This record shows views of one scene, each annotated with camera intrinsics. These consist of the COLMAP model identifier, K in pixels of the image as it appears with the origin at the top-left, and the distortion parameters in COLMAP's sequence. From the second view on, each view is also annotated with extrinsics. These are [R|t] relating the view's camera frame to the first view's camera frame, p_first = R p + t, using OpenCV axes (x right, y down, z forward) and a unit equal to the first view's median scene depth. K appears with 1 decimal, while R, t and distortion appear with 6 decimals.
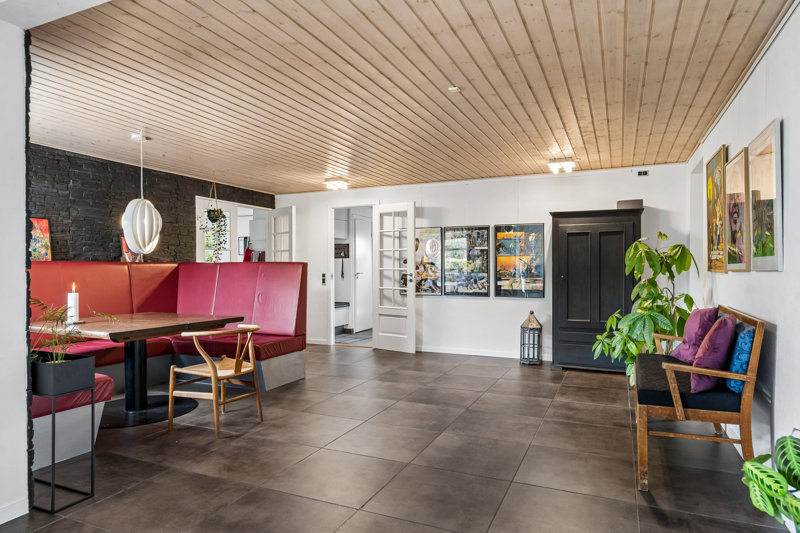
lens RADIAL K [[492.2, 0, 400.0], [0, 492.2, 266.5], [0, 0, 1]] dist [0.000283, 0.000051]
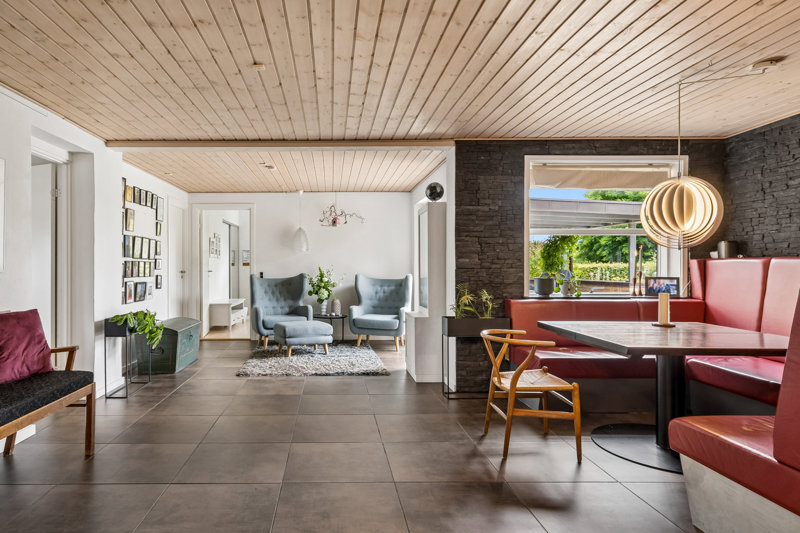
lens RADIAL K [[456.5, 0, 400.0], [0, 456.5, 266.5], [0, 0, 1]] dist [-0.000869, -0.000115]
pose [[-0.844669, -0.005733, -0.535258, 0.305283], [-0.005805, 0.999982, -0.001550, 0.012714], [0.535258, 0.001798, -0.844687, 1.661498]]
